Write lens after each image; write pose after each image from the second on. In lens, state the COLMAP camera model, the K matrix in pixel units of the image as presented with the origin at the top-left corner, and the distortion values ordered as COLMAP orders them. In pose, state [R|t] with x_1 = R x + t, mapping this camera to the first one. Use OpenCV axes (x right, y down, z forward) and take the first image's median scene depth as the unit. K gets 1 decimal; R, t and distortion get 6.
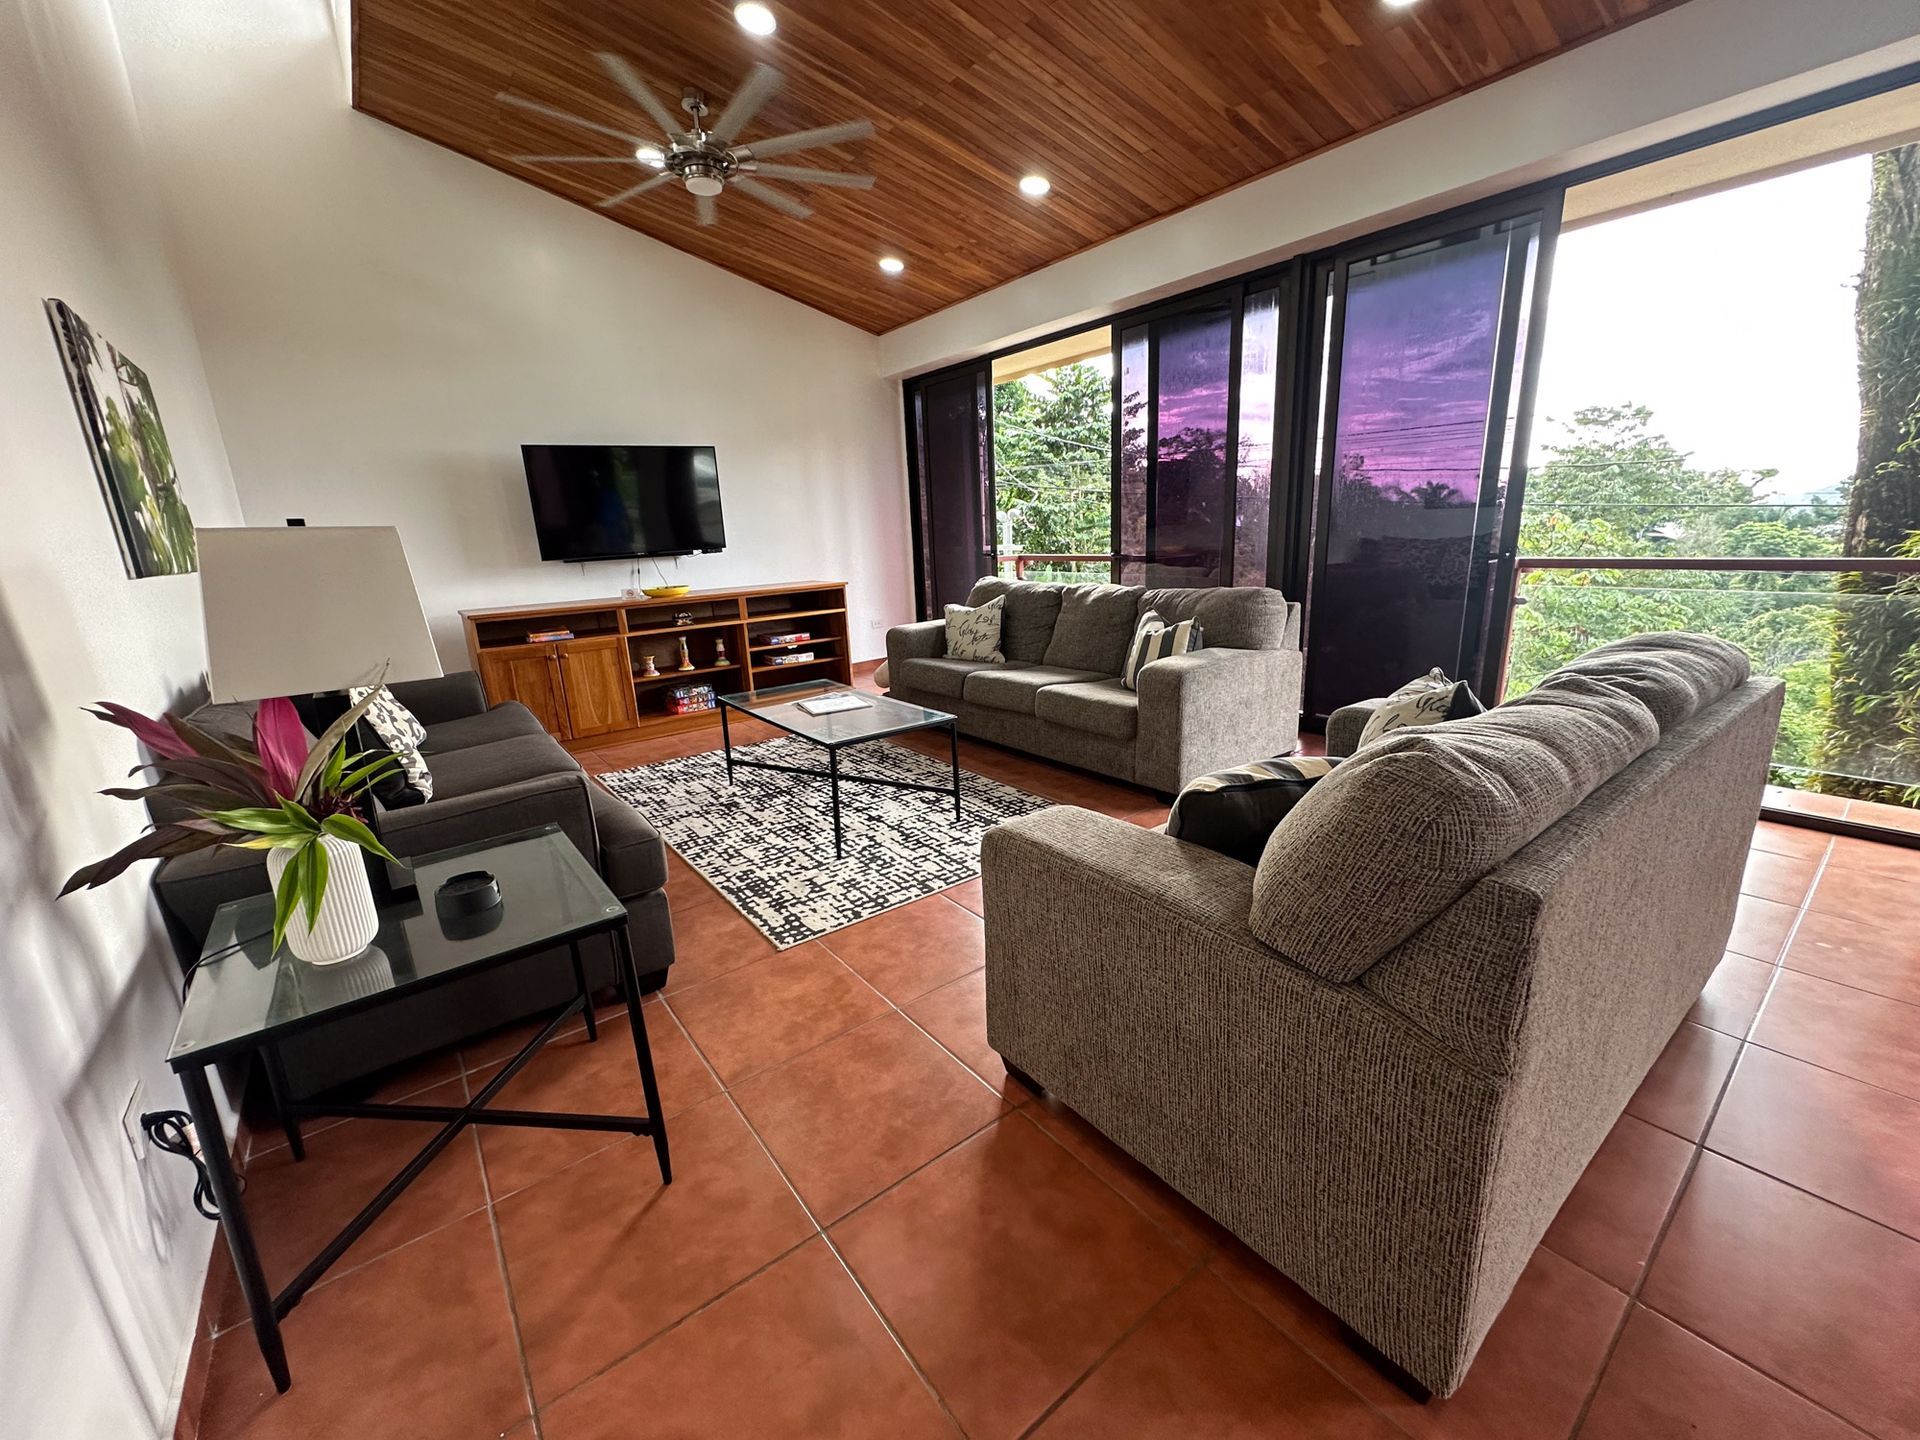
lens RADIAL K [[763.4, 0, 960.0], [0, 763.4, 720.0], [0, 0, 1]] dist [-0.004723, 0.000730]
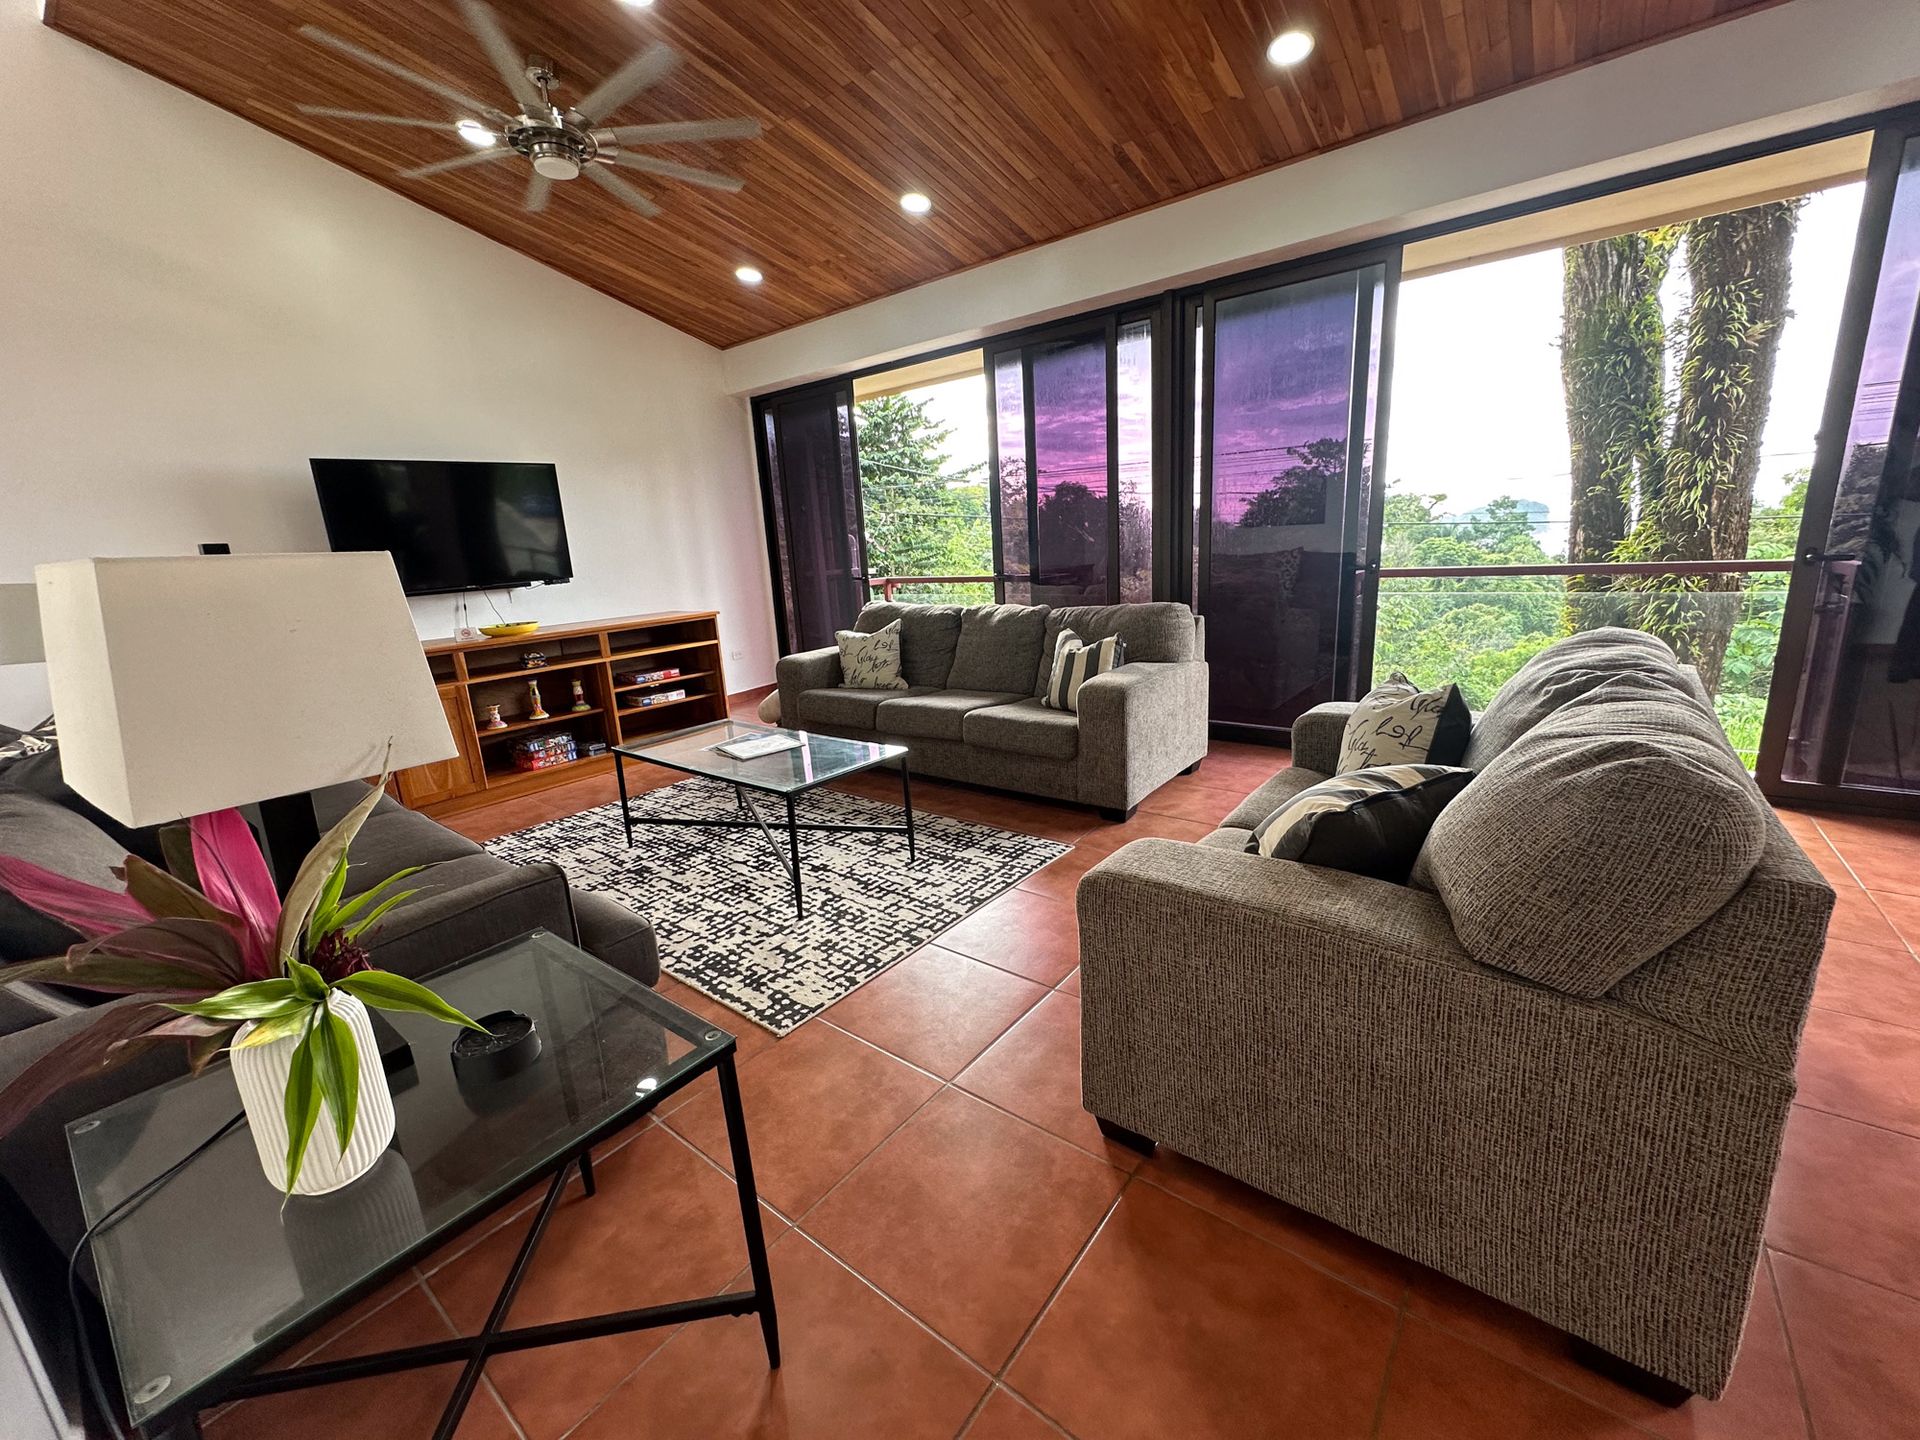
lens RADIAL K [[763.4, 0, 960.0], [0, 763.4, 720.0], [0, 0, 1]] dist [-0.004723, 0.000730]
pose [[0.969245, -0.067788, 0.236579, -0.126211], [0.074652, 0.997006, -0.020169, -0.013315], [-0.234504, 0.037210, 0.971403, 0.058052]]
